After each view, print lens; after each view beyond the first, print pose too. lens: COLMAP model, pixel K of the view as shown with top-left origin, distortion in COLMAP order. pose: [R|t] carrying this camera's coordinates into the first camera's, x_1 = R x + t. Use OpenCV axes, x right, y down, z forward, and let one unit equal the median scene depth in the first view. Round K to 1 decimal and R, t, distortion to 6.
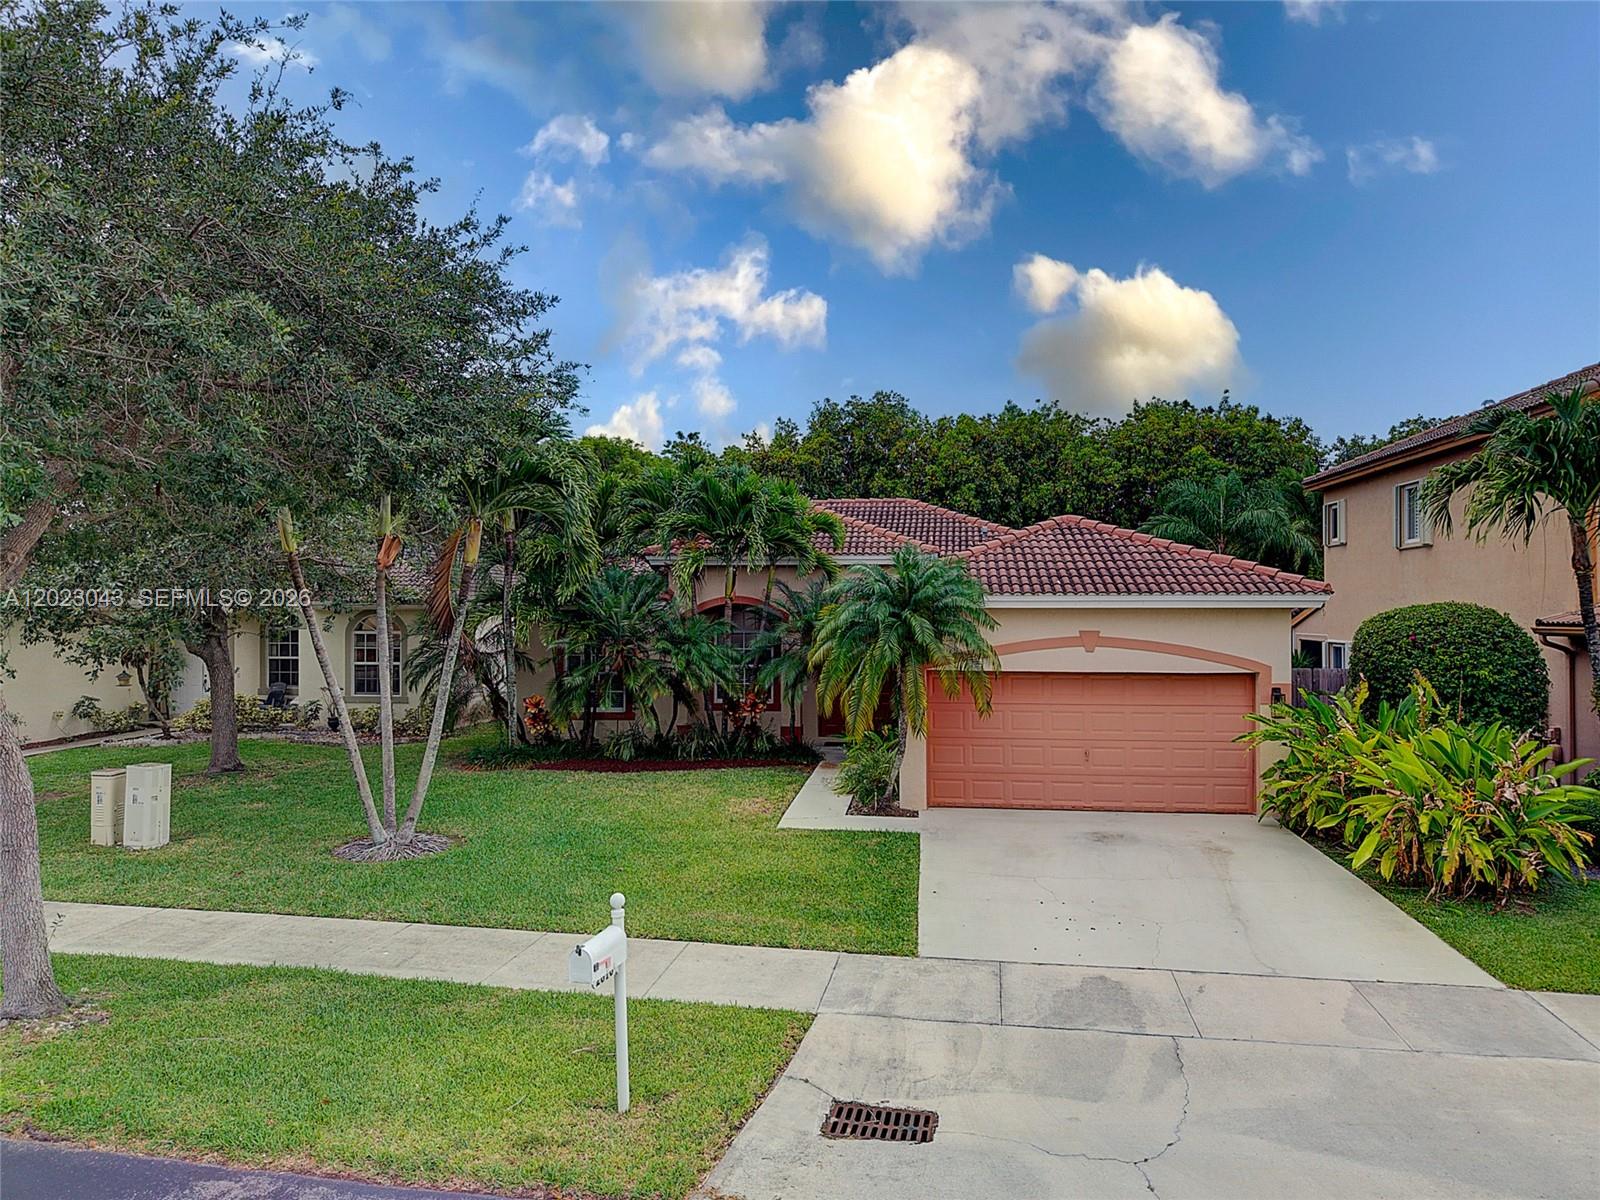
lens RADIAL K [[1083.7, 0, 800.0], [0, 1083.7, 600.0], [0, 0, 1]] dist [0.003583, -0.002852]
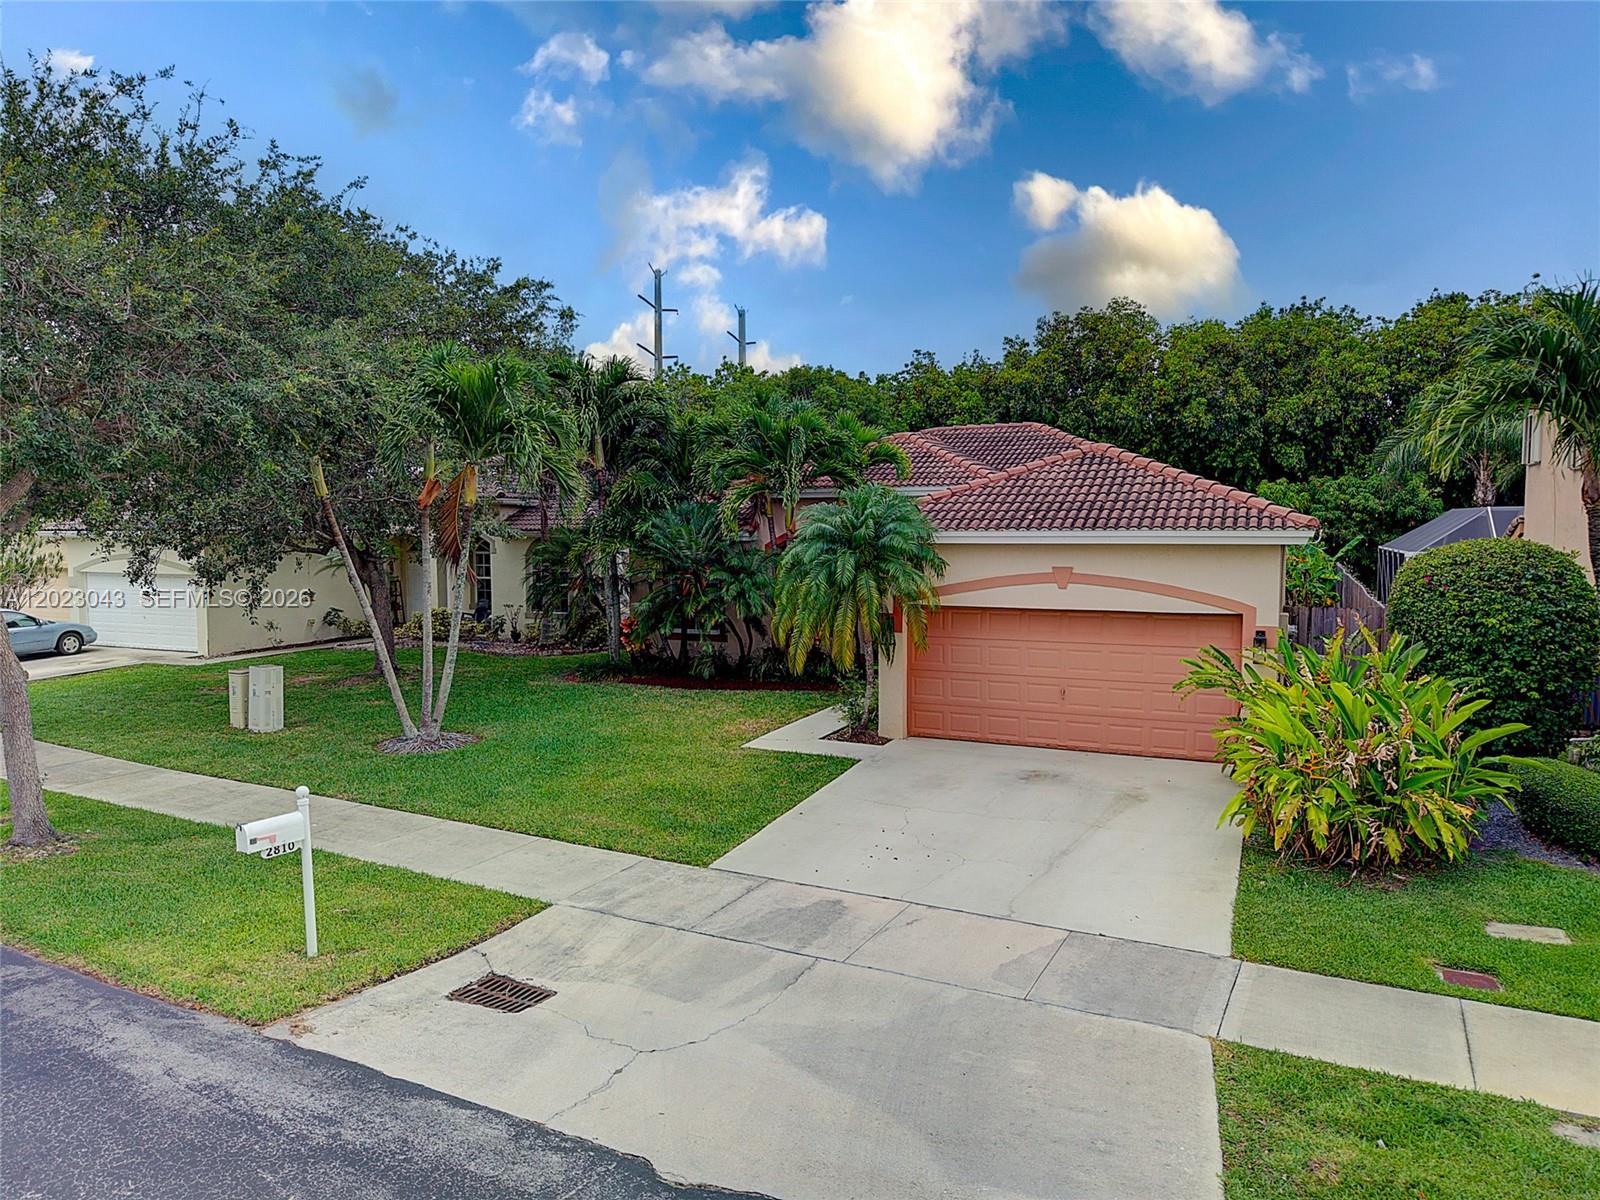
lens RADIAL K [[1082.5, 0, 800.0], [0, 1082.5, 600.0], [0, 0, 1]] dist [0.010172, -0.007441]
pose [[0.953122, 0.020393, -0.301897, 0.517812], [0.002202, 0.997232, 0.074314, -0.022235], [0.302577, -0.071495, 0.950440, 0.006193]]
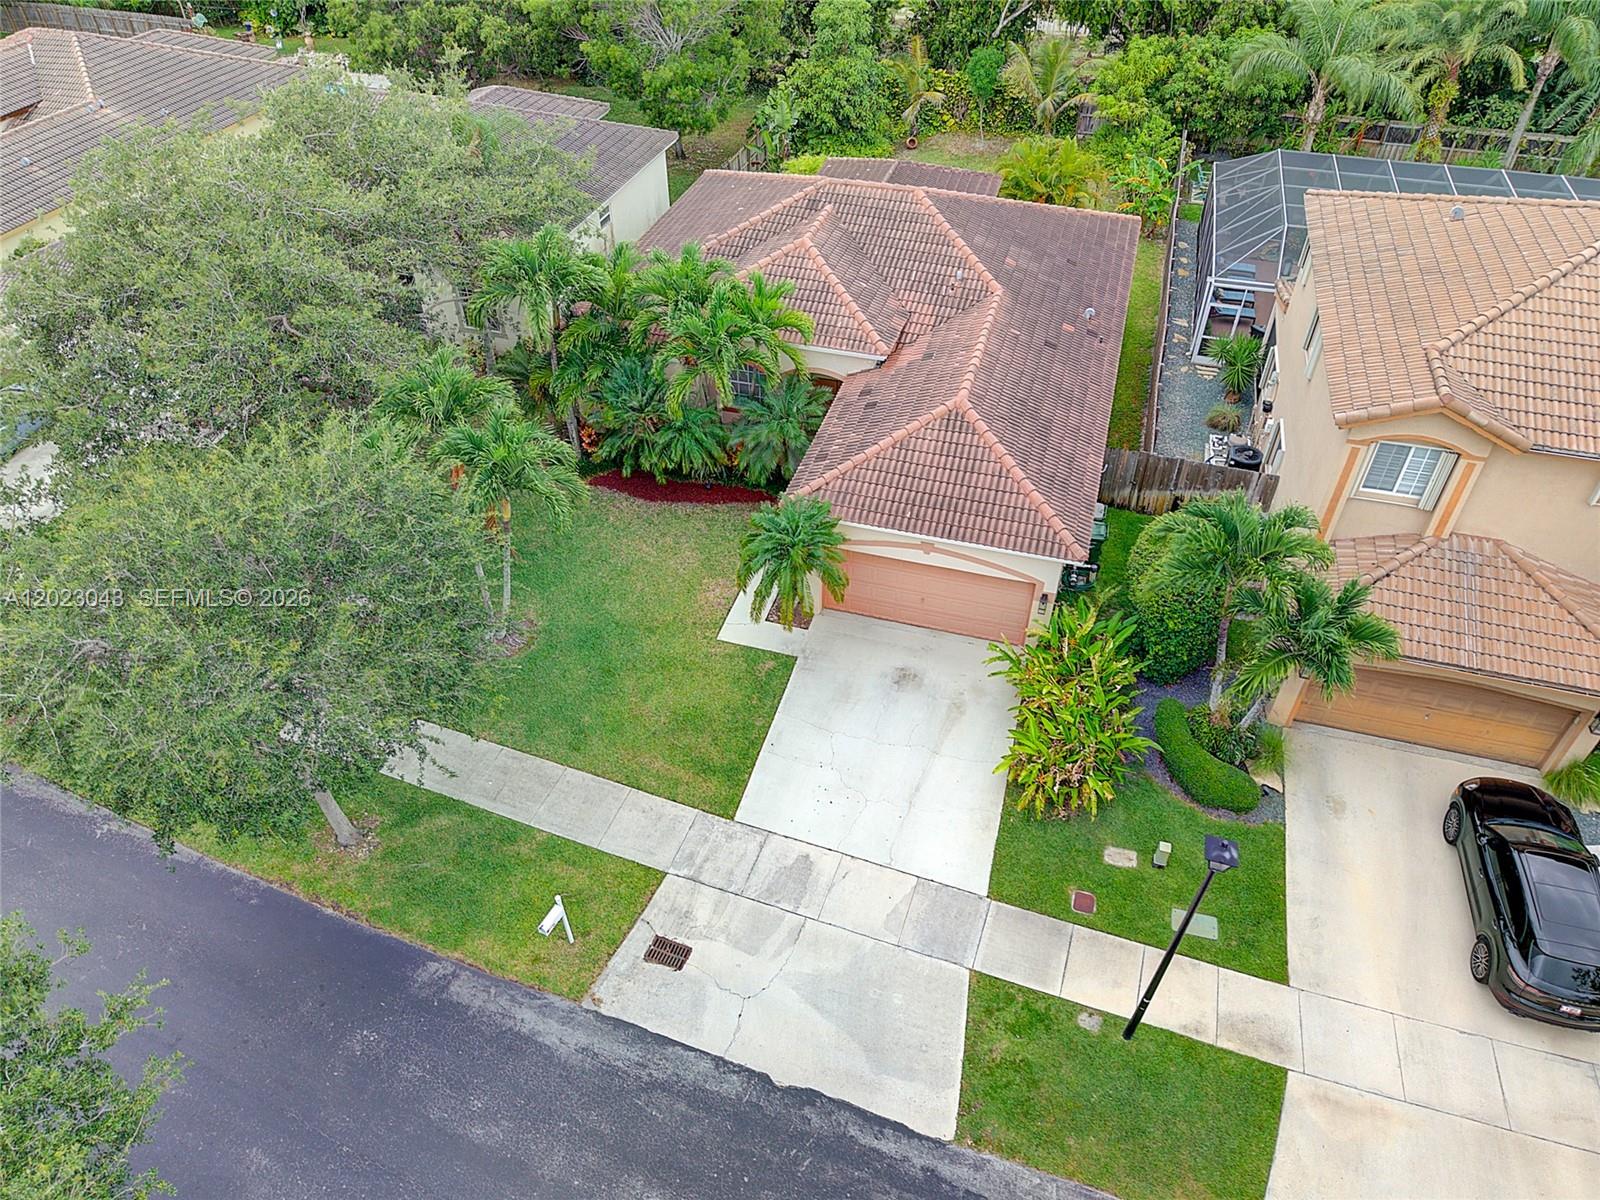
lens RADIAL K [[1070.6, 0, 800.0], [0, 1070.6, 600.0], [0, 0, 1]] dist [0.010314, -0.006500]
pose [[0.985837, 0.110329, -0.126307, 0.443750], [0.002050, 0.745154, 0.666890, -1.347087], [0.167695, -0.657703, 0.734374, -0.210503]]
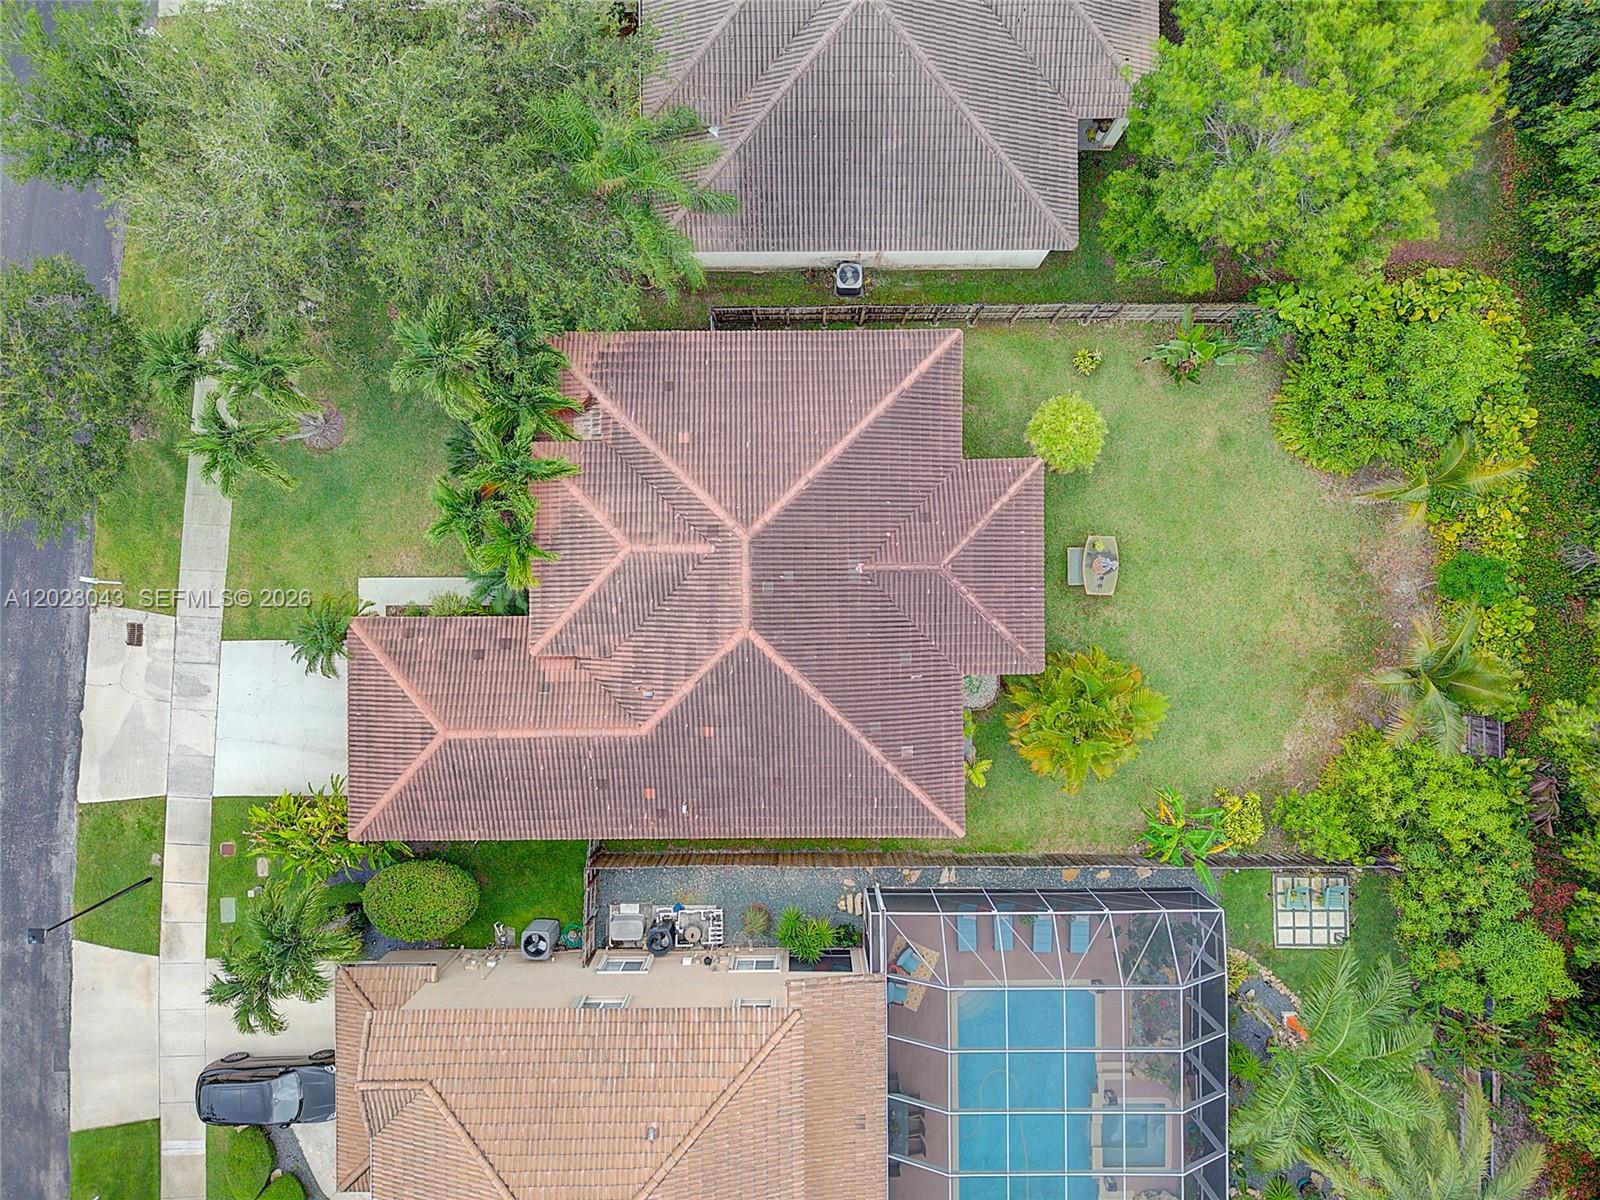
lens RADIAL K [[1074.6, 0, 800.0], [0, 1074.6, 600.0], [0, 0, 1]] dist [-0.001920, 0.003027]
pose [[0.126970, 0.991904, 0.002367, 0.202342], [0.005095, -0.003039, 0.999982, -3.039147], [0.991893, -0.126956, -0.005439, 2.826118]]
